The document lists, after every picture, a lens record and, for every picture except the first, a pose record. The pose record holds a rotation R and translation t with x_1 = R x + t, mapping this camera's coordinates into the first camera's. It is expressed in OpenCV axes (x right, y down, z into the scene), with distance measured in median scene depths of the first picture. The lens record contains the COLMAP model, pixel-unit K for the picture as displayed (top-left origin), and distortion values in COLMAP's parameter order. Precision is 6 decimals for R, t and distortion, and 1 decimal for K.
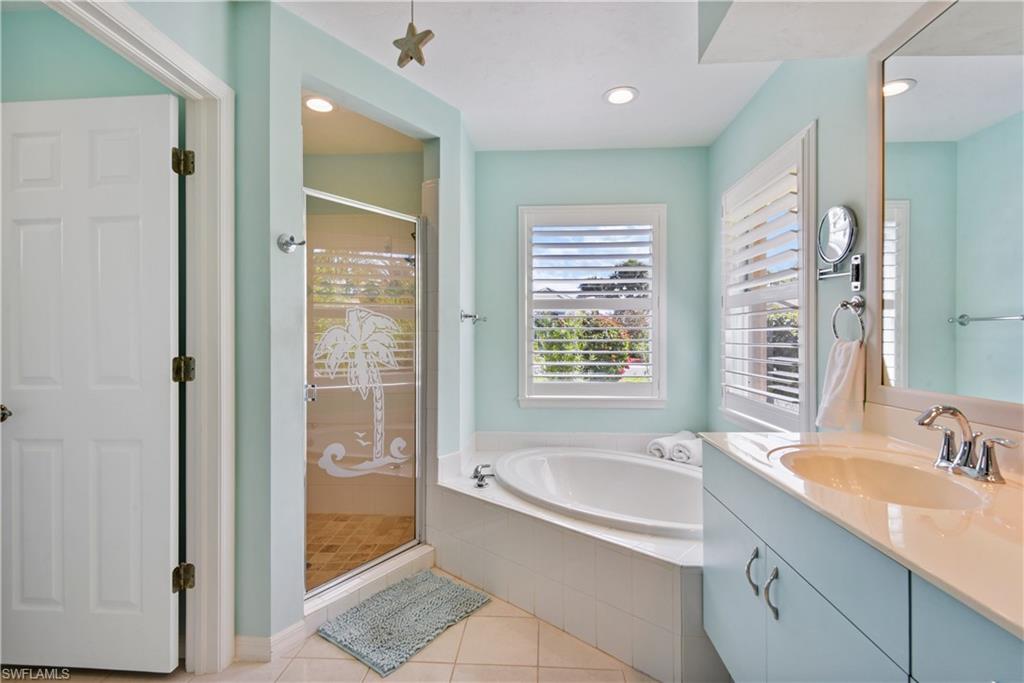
lens RADIAL K [[476.4, 0, 520.5], [0, 476.4, 337.7], [0, 0, 1]] dist [0.014890, -0.008367]
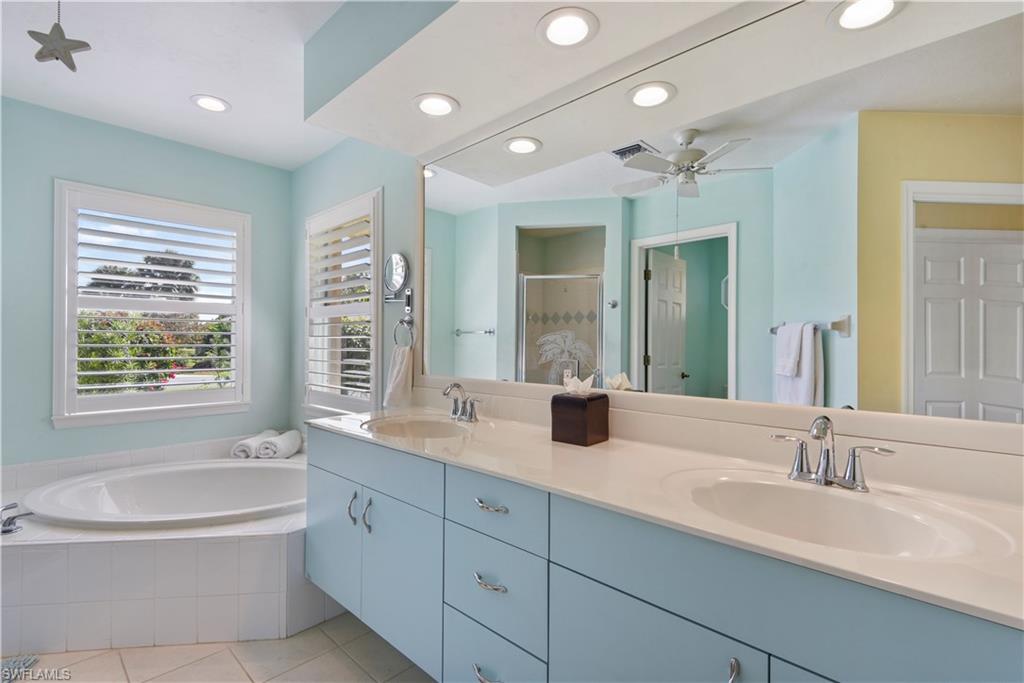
lens RADIAL K [[476.4, 0, 514.0], [0, 476.4, 342.5], [0, 0, 1]] dist [0.014890, -0.008367]
pose [[0.644700, 0.006333, 0.764409, -0.185348], [-0.005824, 0.999977, -0.003373, -0.001697], [-0.764413, -0.002278, 0.644722, -0.175711]]
